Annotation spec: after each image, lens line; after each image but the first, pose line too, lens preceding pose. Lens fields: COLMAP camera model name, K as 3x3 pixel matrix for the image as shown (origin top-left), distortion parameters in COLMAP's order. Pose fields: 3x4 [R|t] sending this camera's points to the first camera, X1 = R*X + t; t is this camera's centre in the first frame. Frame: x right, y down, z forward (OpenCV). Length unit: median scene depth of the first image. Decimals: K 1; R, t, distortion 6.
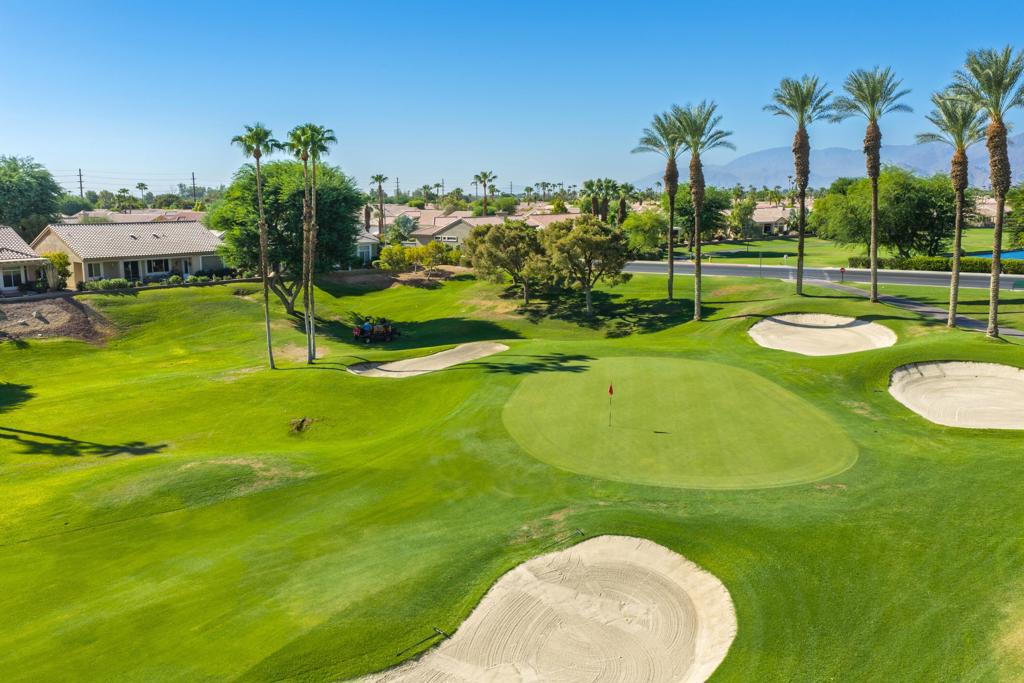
lens RADIAL K [[879.7, 0, 514.3], [0, 879.7, 325.5], [0, 0, 1]] dist [0.008308, 0.000265]
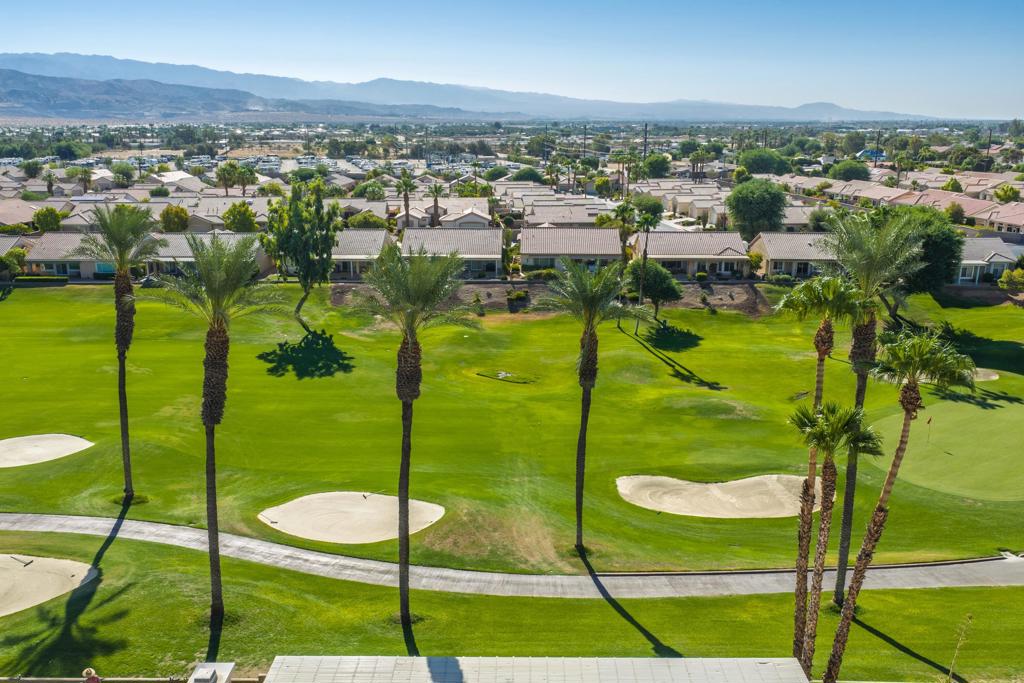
lens RADIAL K [[879.7, 0, 514.3], [0, 879.7, 325.5], [0, 0, 1]] dist [0.008308, 0.000265]
pose [[0.629650, 0.197103, -0.751459, 0.516670], [-0.127293, 0.980382, 0.150489, -0.161634], [0.766379, 0.000900, 0.642388, -0.446637]]
